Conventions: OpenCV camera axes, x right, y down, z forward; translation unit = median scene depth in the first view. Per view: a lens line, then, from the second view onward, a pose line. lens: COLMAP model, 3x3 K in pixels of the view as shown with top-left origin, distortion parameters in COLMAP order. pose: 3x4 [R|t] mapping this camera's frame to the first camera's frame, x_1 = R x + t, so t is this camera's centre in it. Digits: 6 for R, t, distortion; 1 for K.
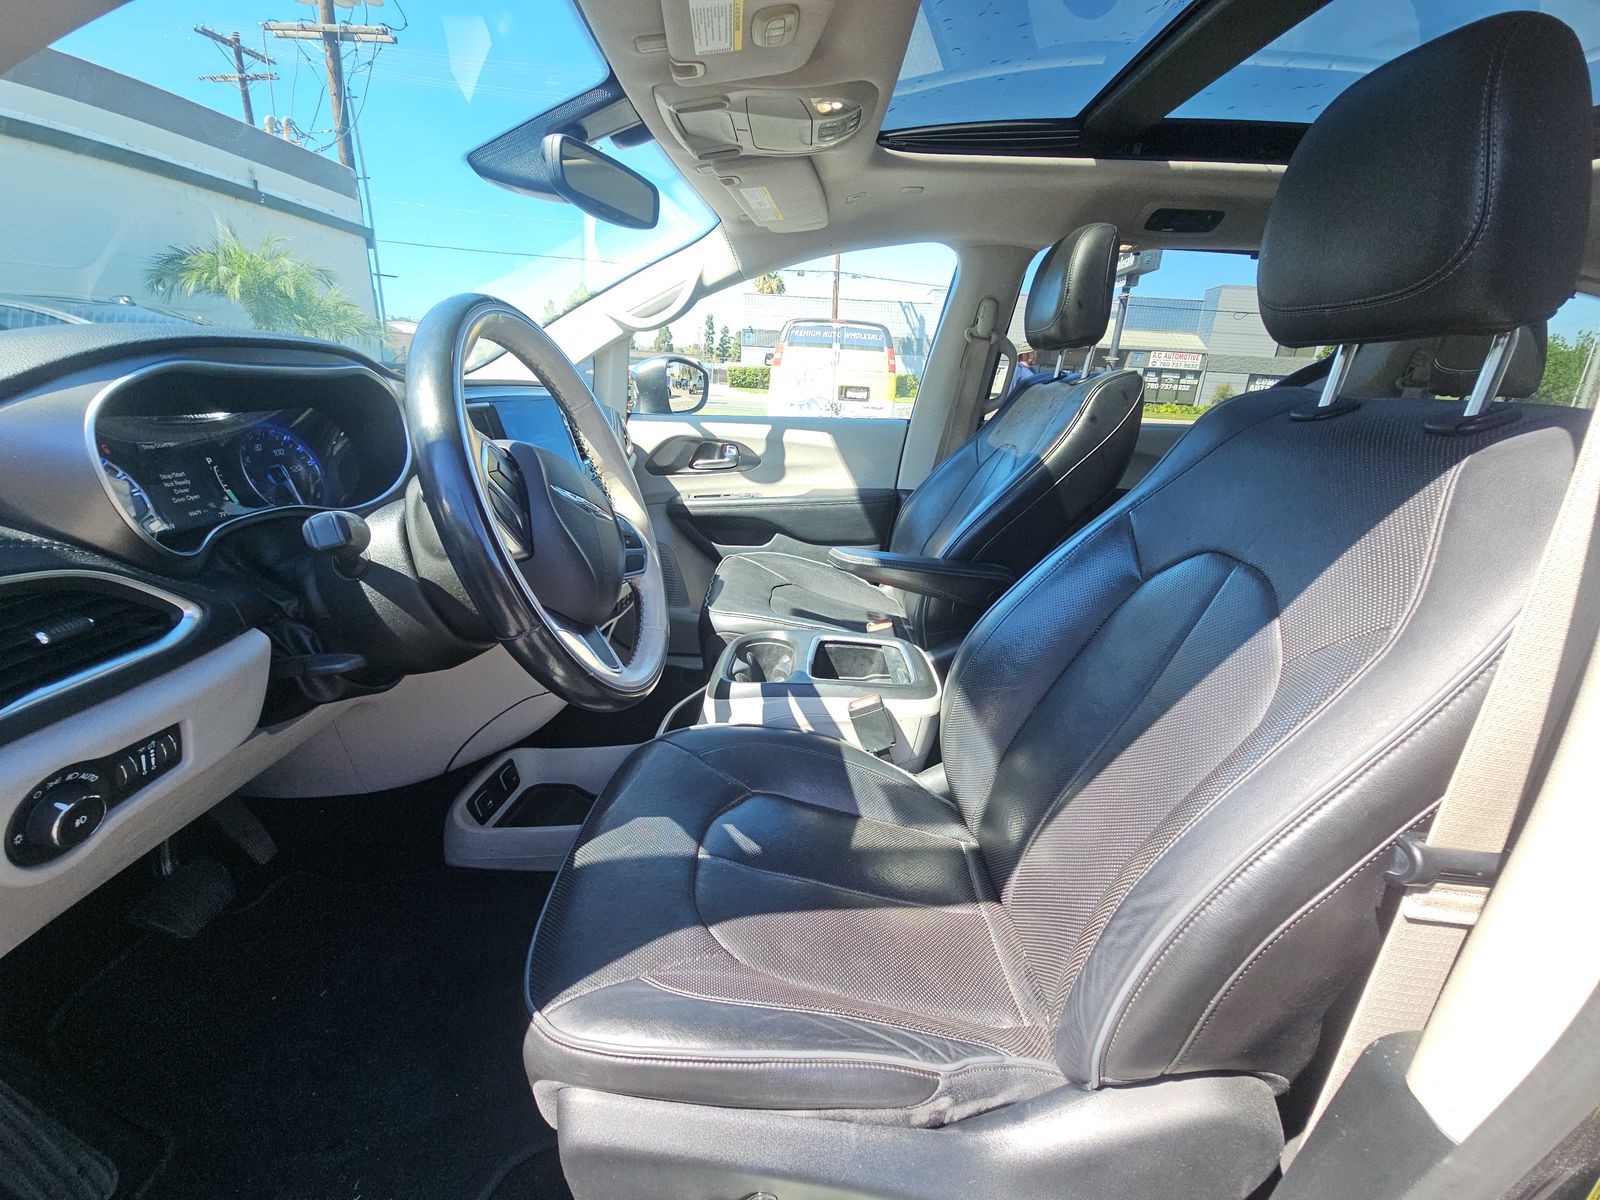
lens RADIAL K [[652.6, 0, 801.4], [0, 652.6, 600.2], [0, 0, 1]] dist [0.005733, -0.005804]
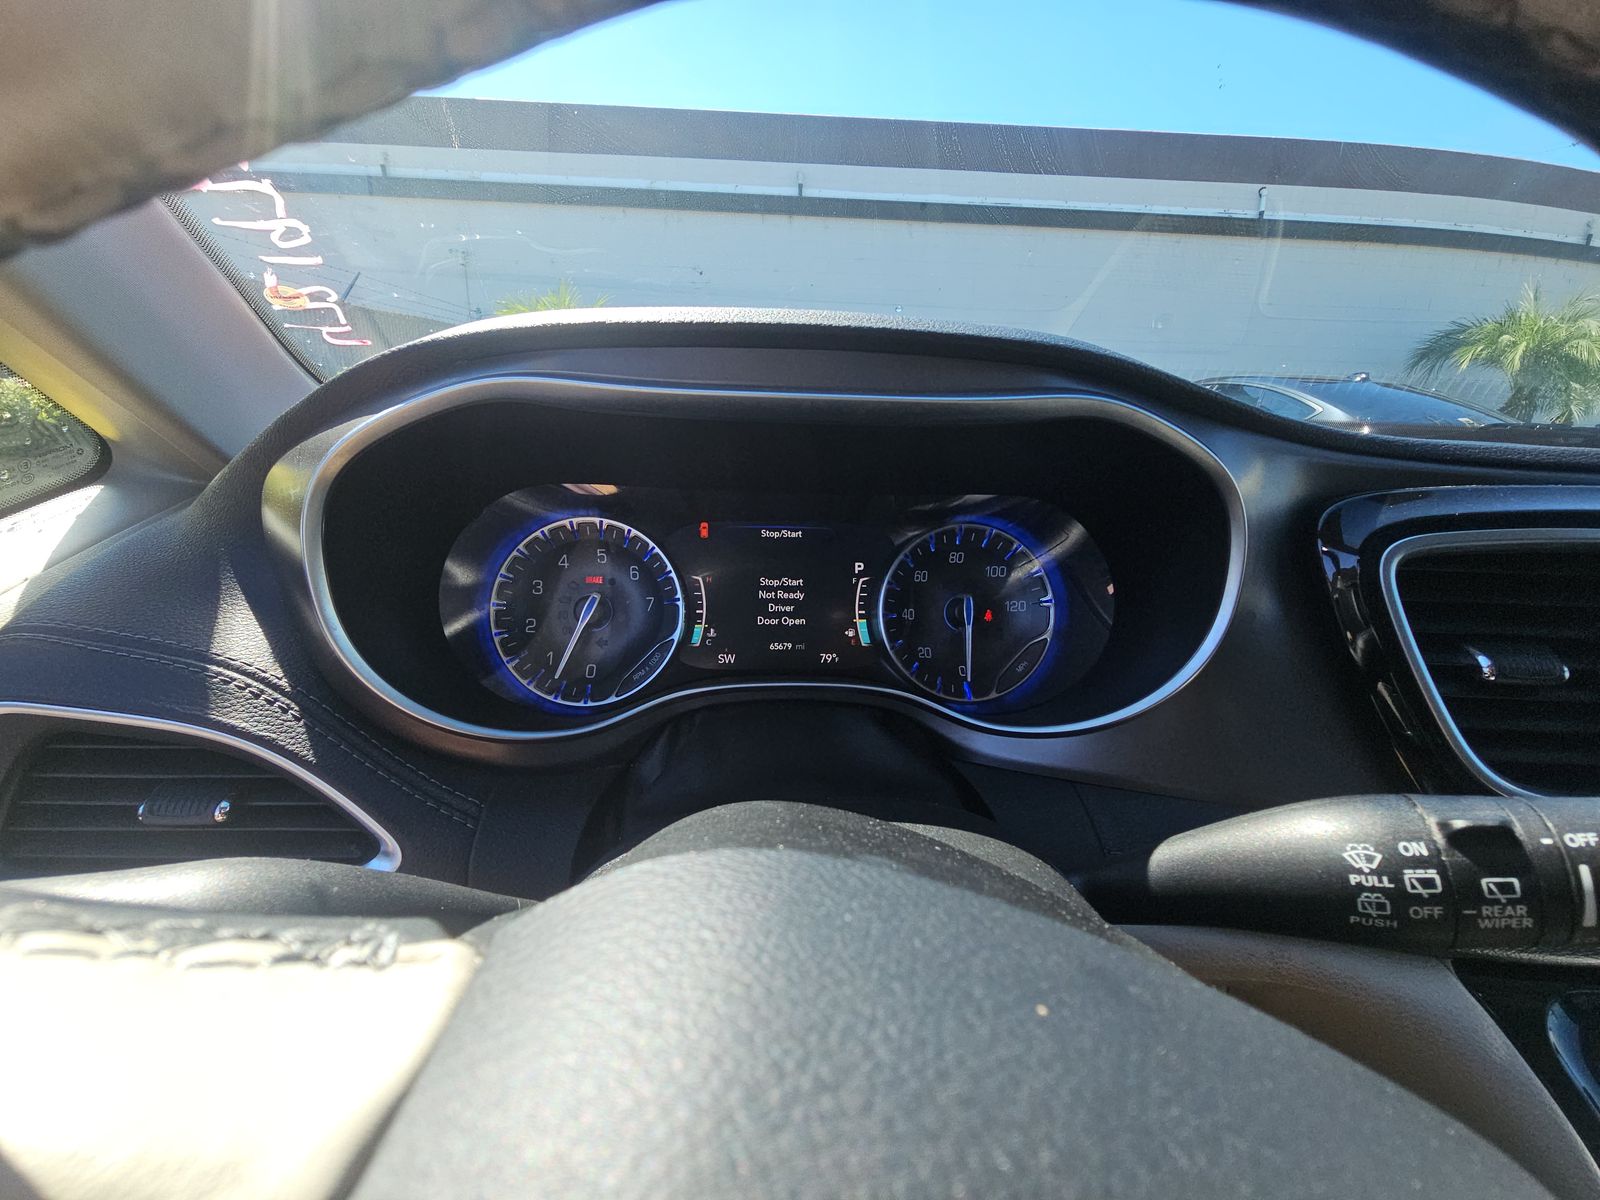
lens RADIAL K [[652.6, 0, 797.2], [0, 652.6, 598.4], [0, 0, 1]] dist [0.005733, -0.005804]
pose [[0.091326, 0.238274, -0.966895, -0.152455], [-0.343533, 0.918886, 0.193995, -0.129175], [0.934690, 0.314443, 0.165773, 0.390885]]
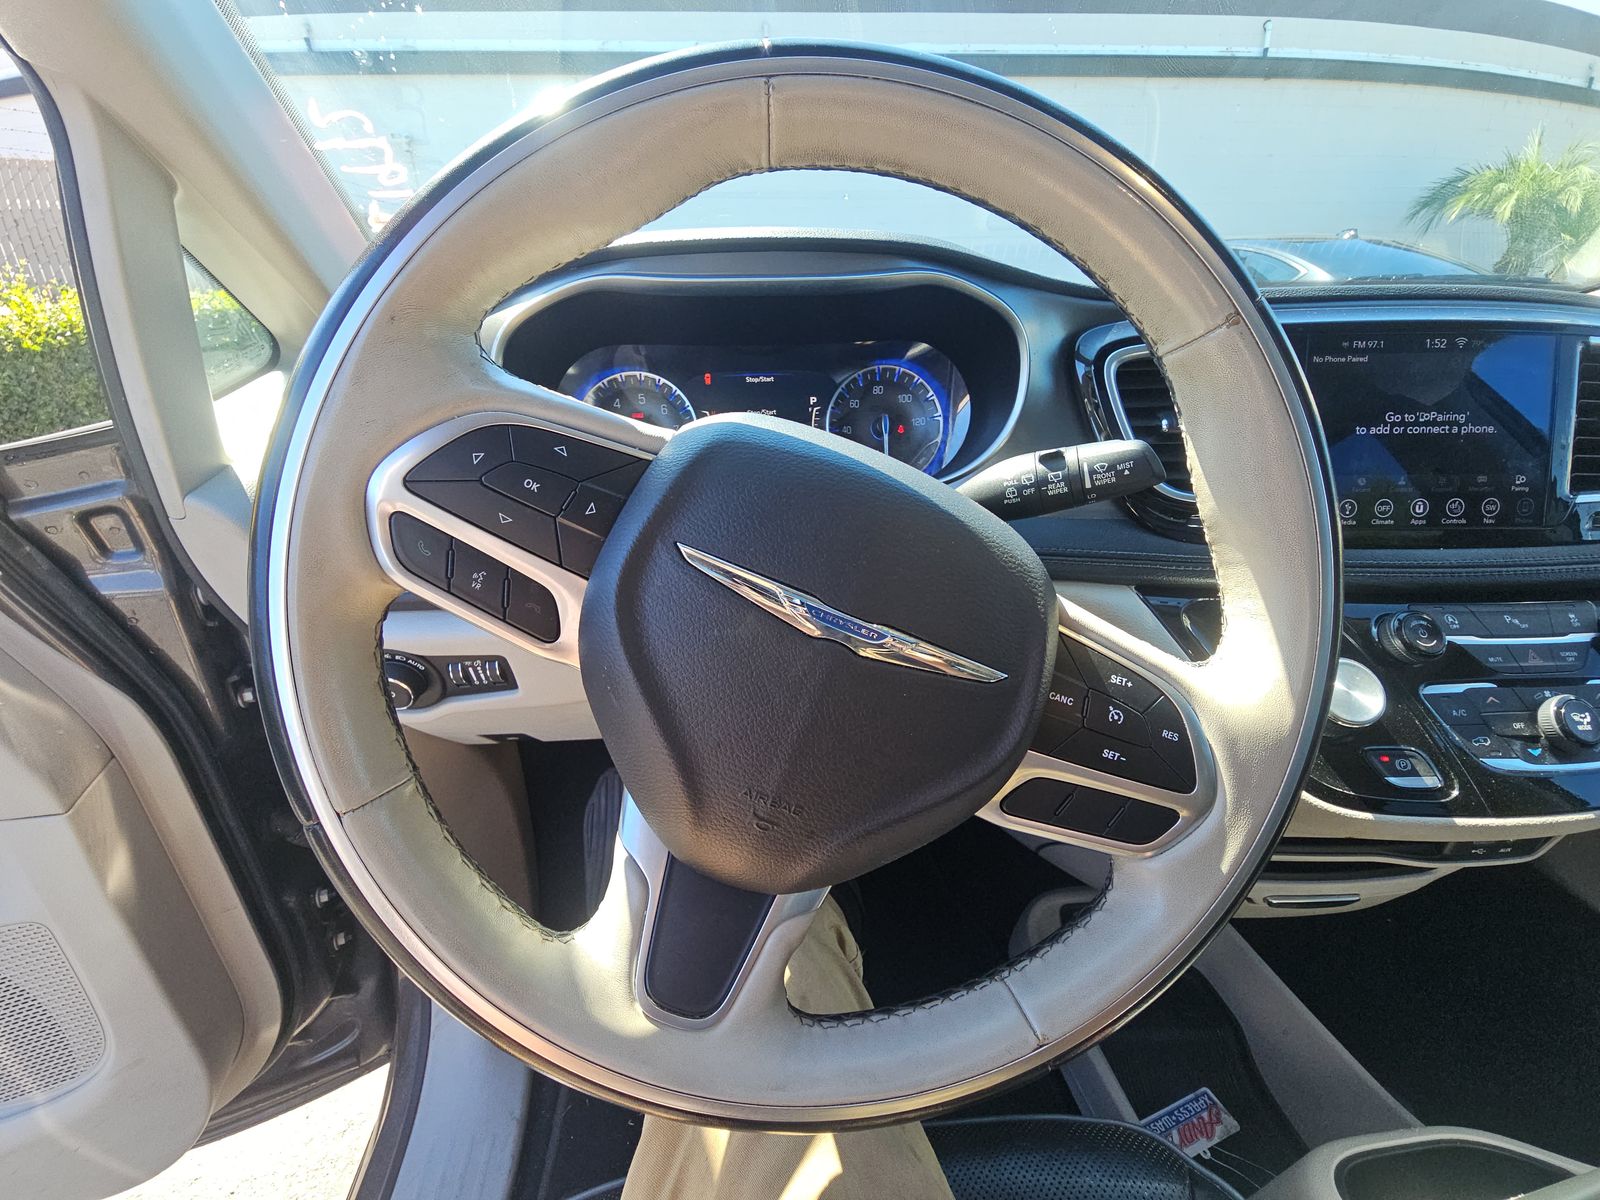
lens RADIAL K [[652.6, 0, 794.2], [0, 652.6, 597.6], [0, 0, 1]] dist [0.005733, -0.005804]
pose [[0.111989, 0.372675, -0.921180, -0.000047], [-0.298622, 0.896784, 0.326502, -0.116388], [0.947778, 0.238519, 0.211719, 0.388260]]
